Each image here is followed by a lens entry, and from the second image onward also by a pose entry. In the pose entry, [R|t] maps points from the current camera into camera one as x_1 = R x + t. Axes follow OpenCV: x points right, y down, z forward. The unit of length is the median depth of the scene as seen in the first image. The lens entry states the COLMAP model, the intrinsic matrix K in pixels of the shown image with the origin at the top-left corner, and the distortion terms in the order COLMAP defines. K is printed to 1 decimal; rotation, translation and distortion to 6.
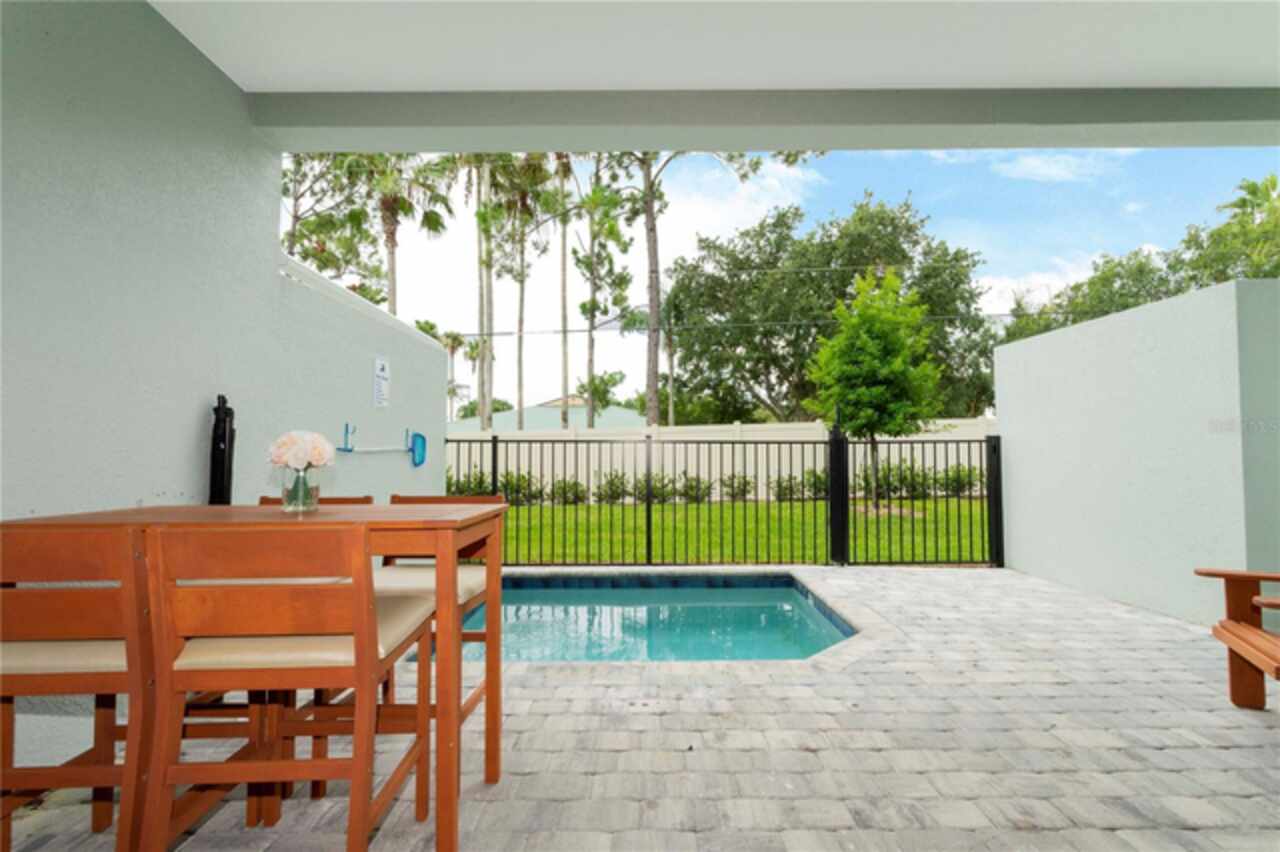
lens RADIAL K [[604.0, 0, 640.0], [0, 604.0, 426.0], [0, 0, 1]] dist [-0.008606, 0.006990]
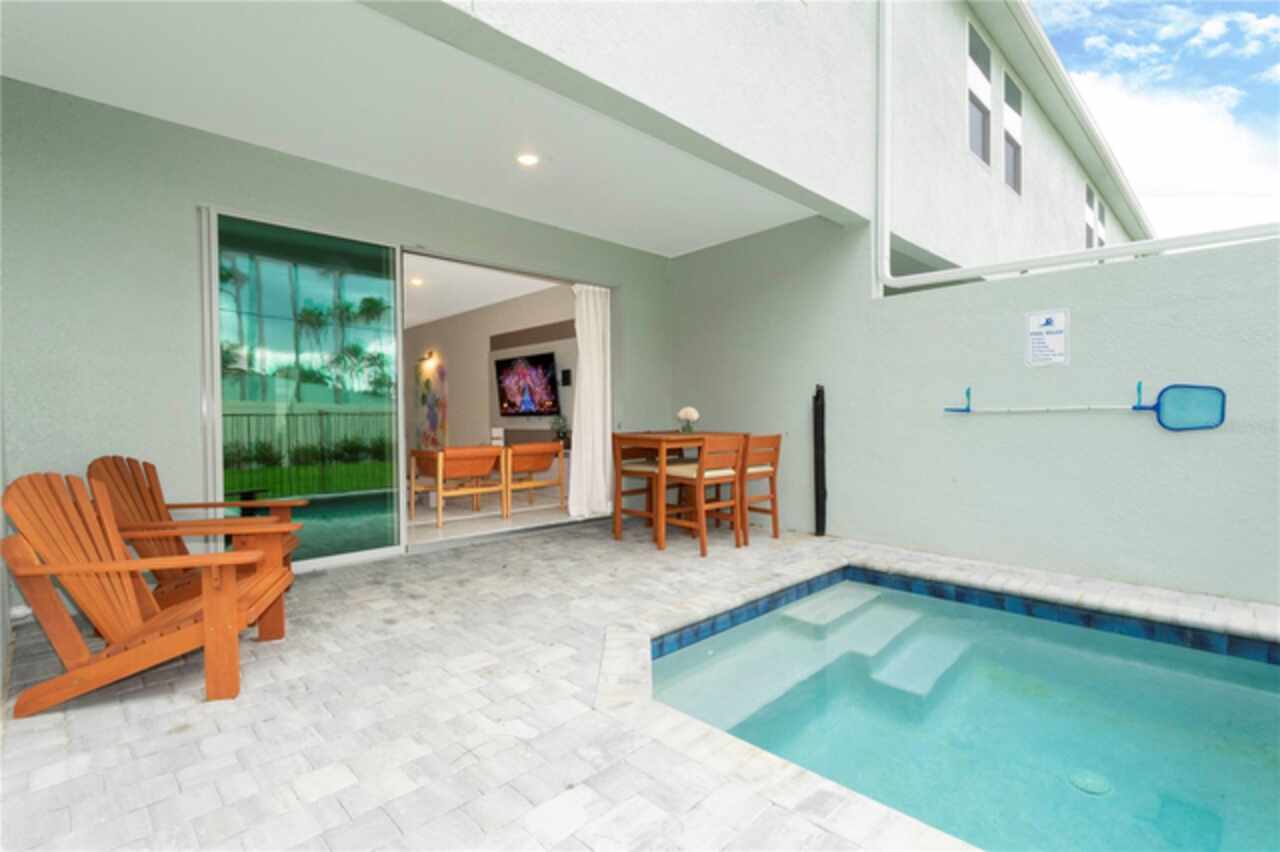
lens RADIAL K [[604.0, 0, 640.0], [0, 604.0, 426.0], [0, 0, 1]] dist [-0.008606, 0.006990]
pose [[-0.711403, 0.025792, -0.702311, 0.136542], [0.039802, 0.999201, -0.003622, 0.008738], [0.701656, -0.030530, -0.711861, 0.242443]]
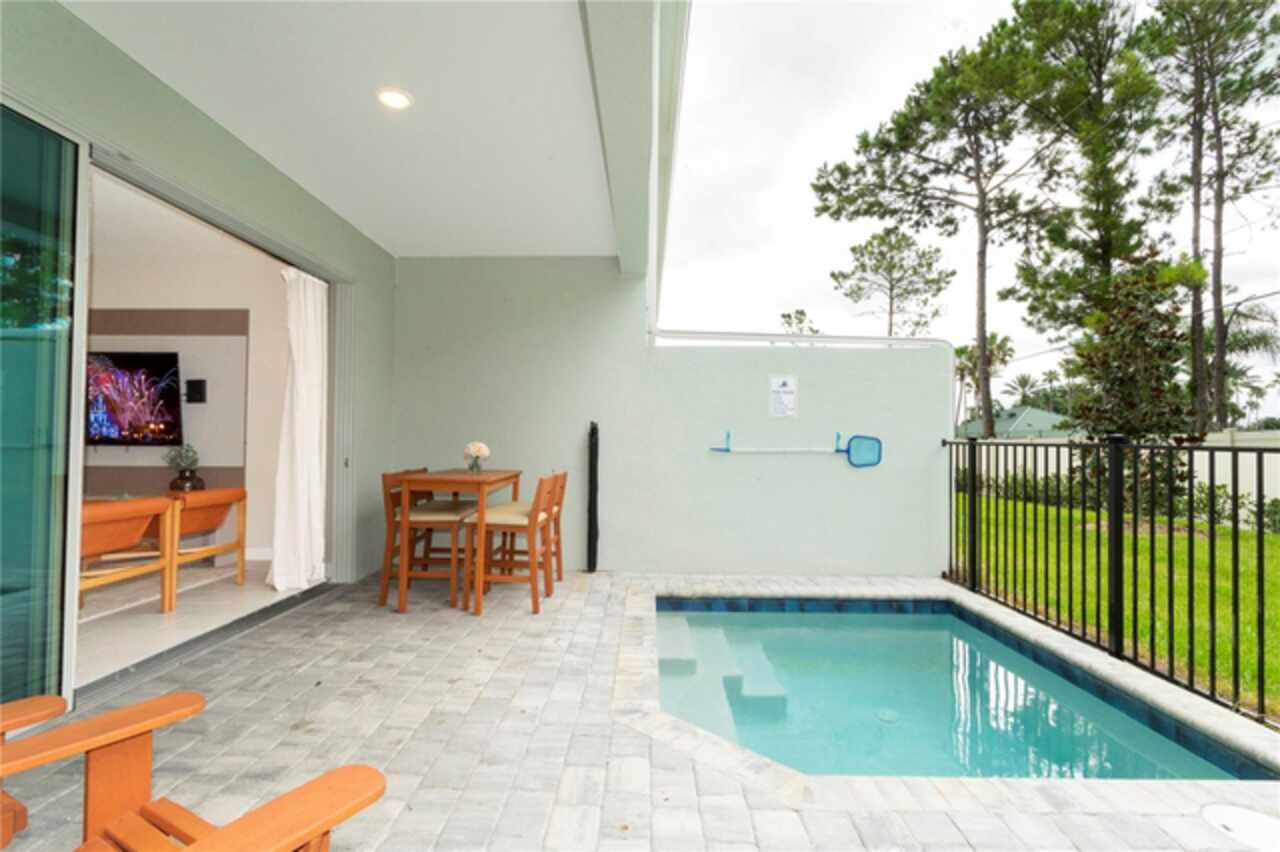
lens RADIAL K [[604.0, 0, 640.0], [0, 604.0, 426.0], [0, 0, 1]] dist [-0.008606, 0.006990]
pose [[-0.007542, -0.019147, -0.999788, 0.160364], [0.026724, 0.999456, -0.019343, 0.001176], [0.999614, -0.026864, -0.007026, 0.142055]]
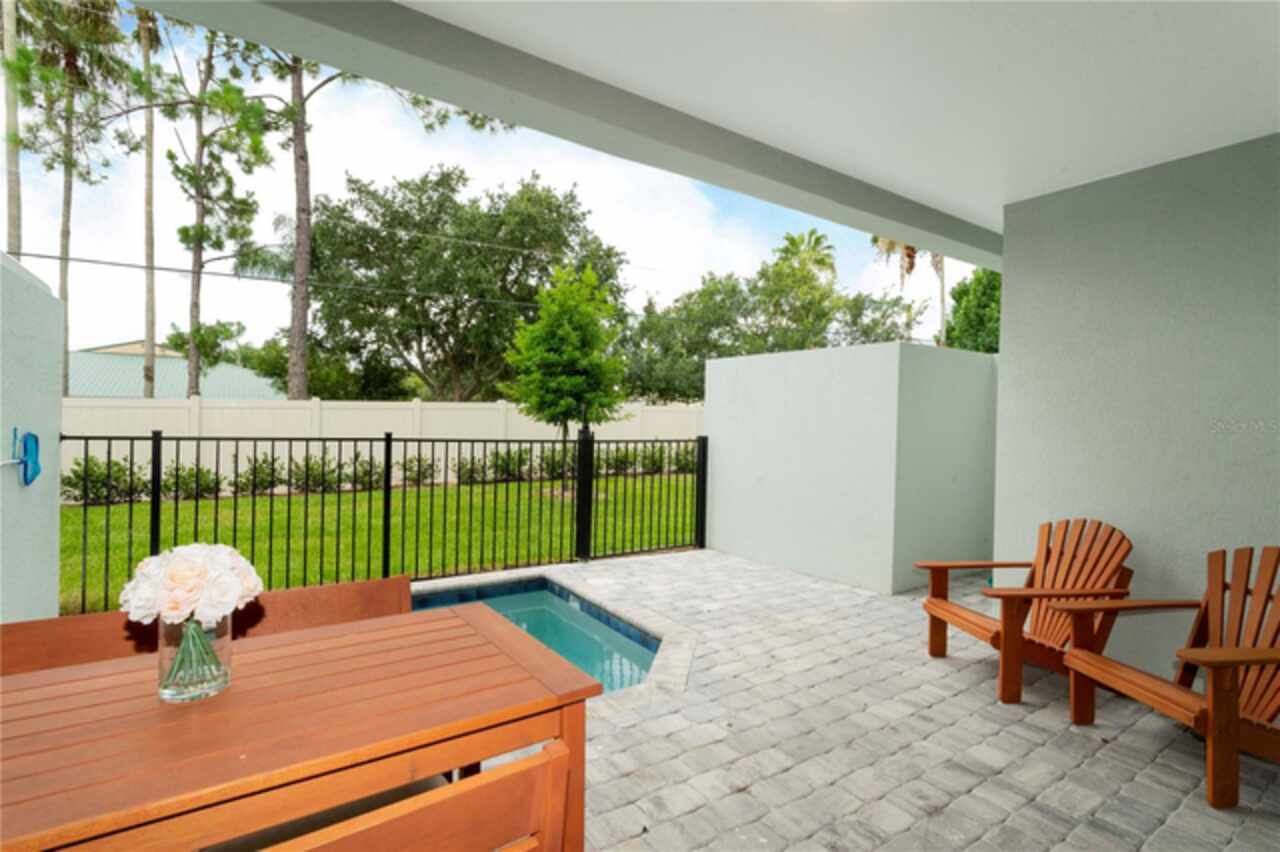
lens RADIAL K [[607.4, 0, 640.0], [0, 607.4, 426.0], [0, 0, 1]] dist [-0.008783, 0.008272]
pose [[0.827843, 0.017563, 0.560686, -0.045220], [-0.048425, 0.998016, 0.040236, -0.011865], [-0.558867, -0.060460, 0.827051, 0.027143]]
